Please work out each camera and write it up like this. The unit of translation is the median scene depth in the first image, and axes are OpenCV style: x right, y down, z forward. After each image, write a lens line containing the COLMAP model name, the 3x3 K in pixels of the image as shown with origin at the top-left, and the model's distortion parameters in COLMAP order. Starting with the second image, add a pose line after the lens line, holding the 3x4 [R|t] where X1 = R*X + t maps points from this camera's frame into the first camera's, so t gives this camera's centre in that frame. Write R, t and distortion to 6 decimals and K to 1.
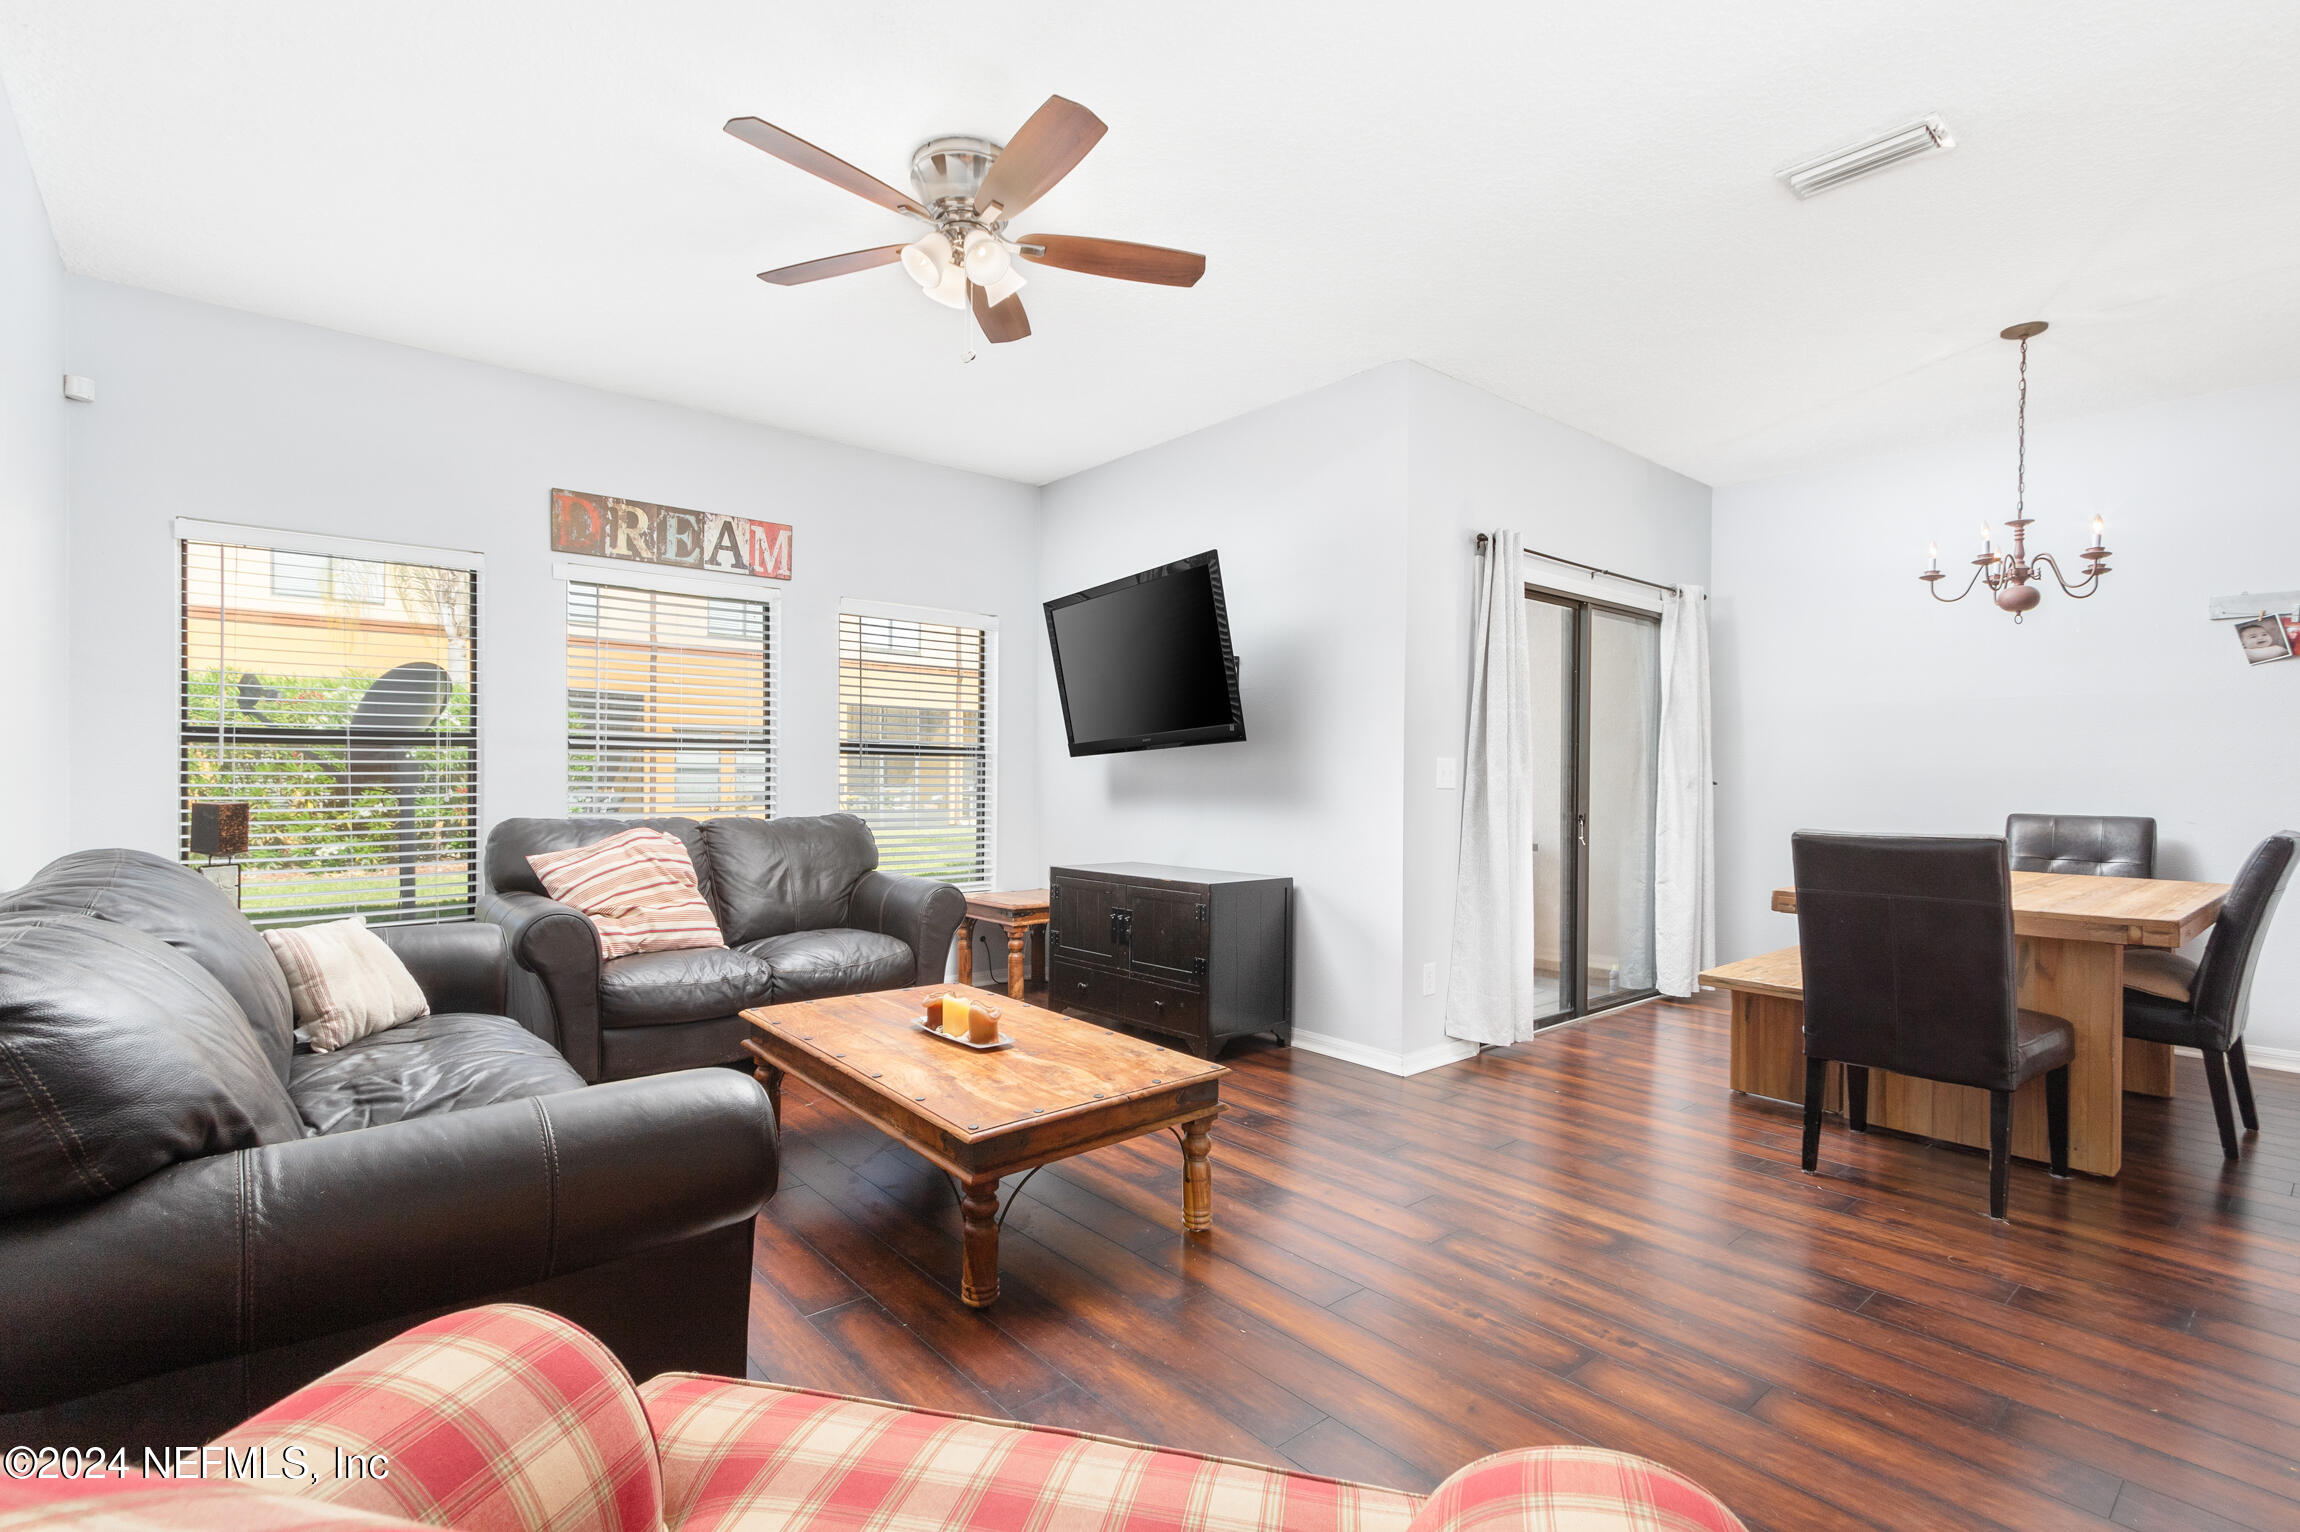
lens RADIAL K [[1075.9, 0, 1172.2], [0, 1075.9, 773.6], [0, 0, 1]] dist [0.003249, -0.000905]
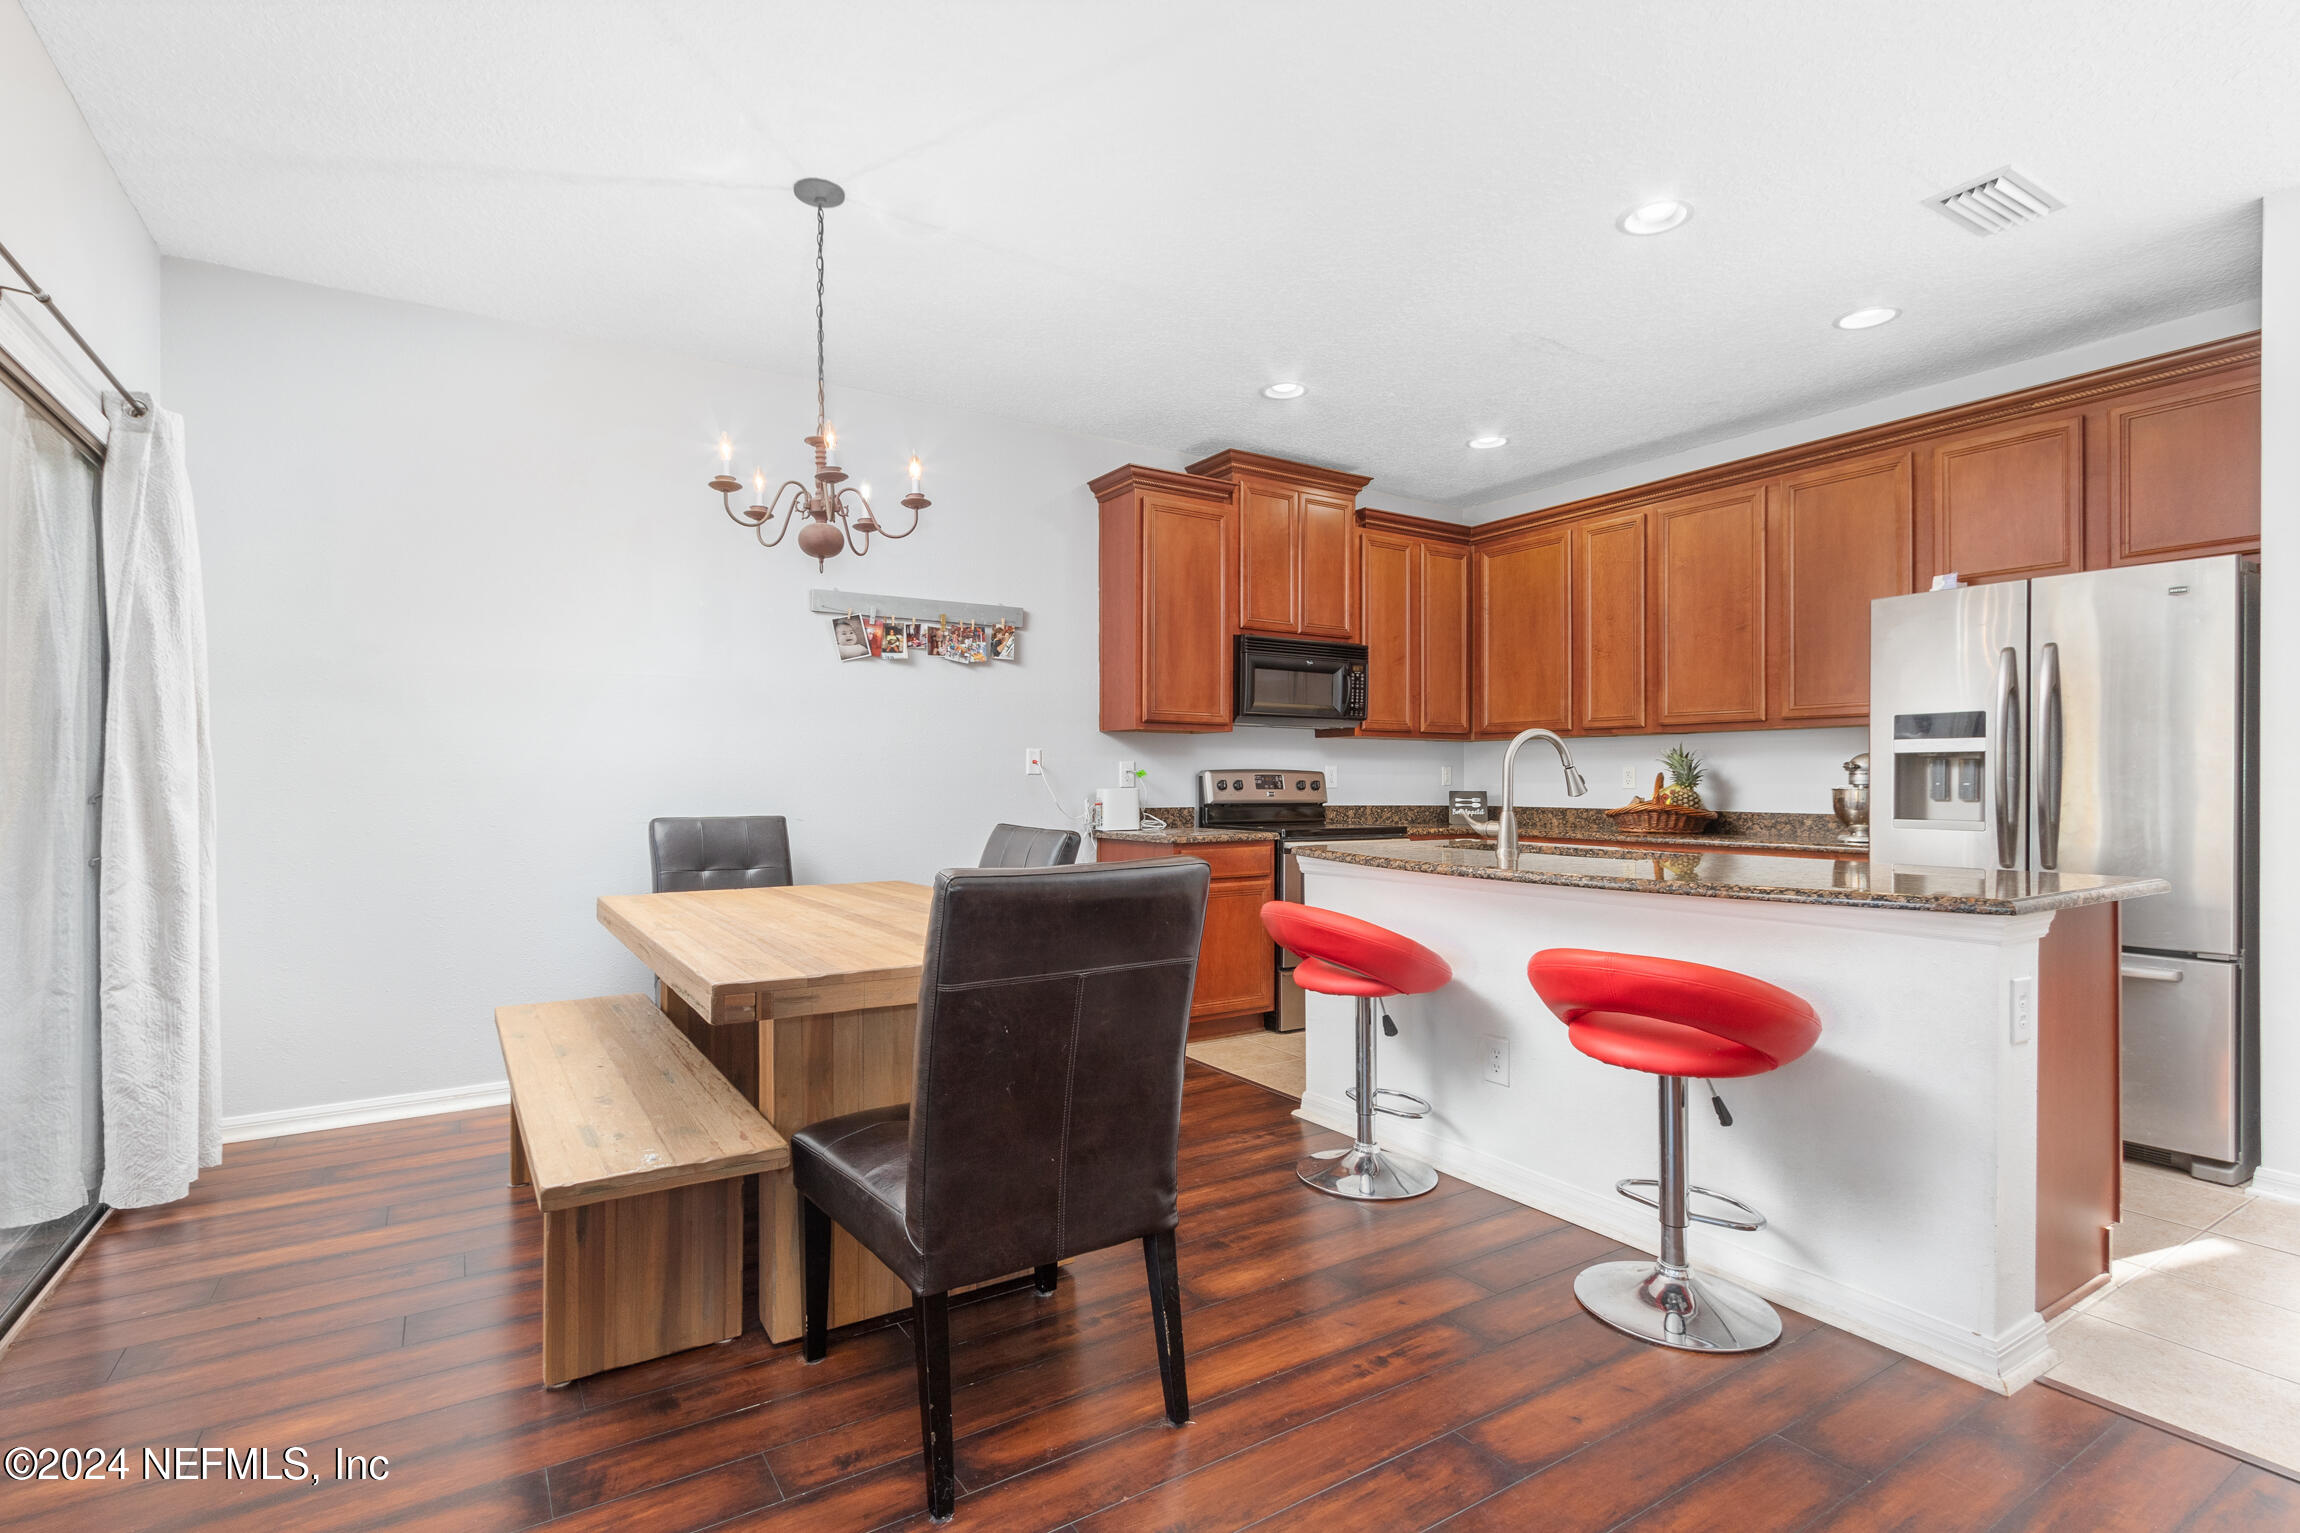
lens RADIAL K [[1075.9, 0, 1129.2], [0, 1075.9, 786.3], [0, 0, 1]] dist [0.003249, -0.000905]
pose [[0.157616, -0.014352, 0.987396, 0.048857], [-0.002455, 0.999886, 0.014926, 0.000377], [-0.987497, -0.004777, 0.157563, 0.551060]]
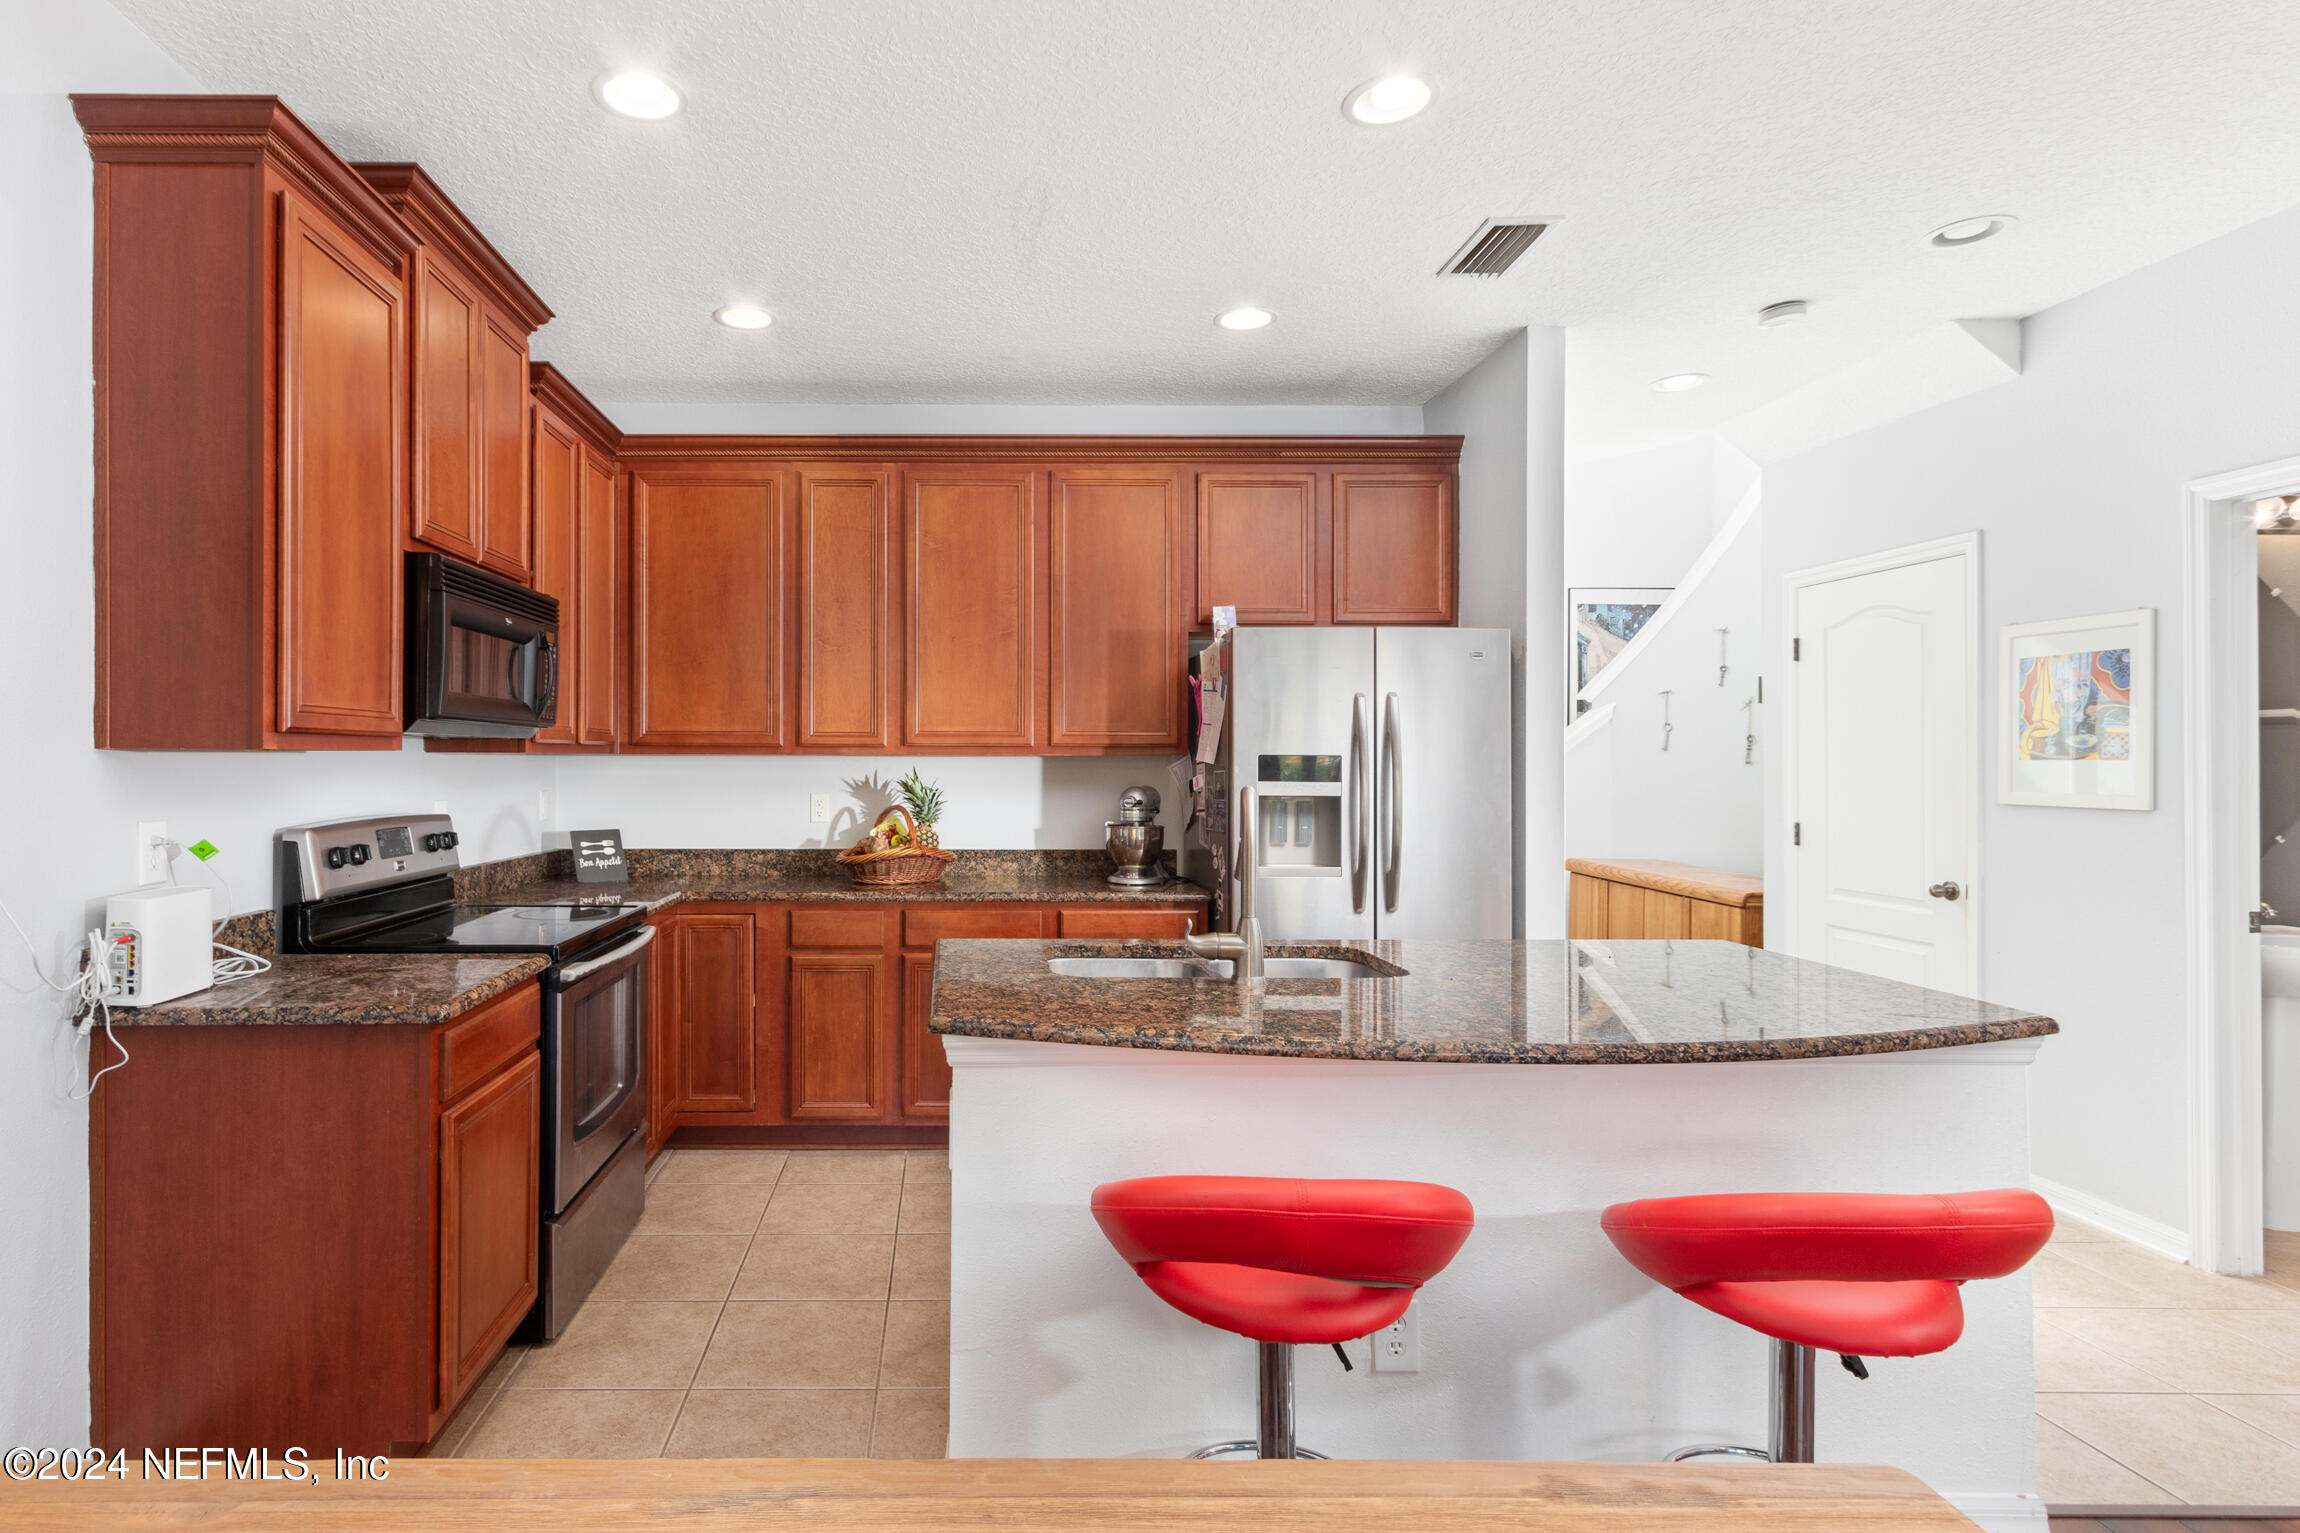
lens RADIAL K [[1181.3, 0, 948.4], [0, 1181.3, 760.6], [0, 0, 1]] dist [0.000620, -0.000303]
pose [[-0.745300, -0.015718, 0.666544, 0.560386], [-0.014394, 0.999868, 0.007482, -0.042426], [-0.666574, -0.004018, -0.745428, 0.875634]]
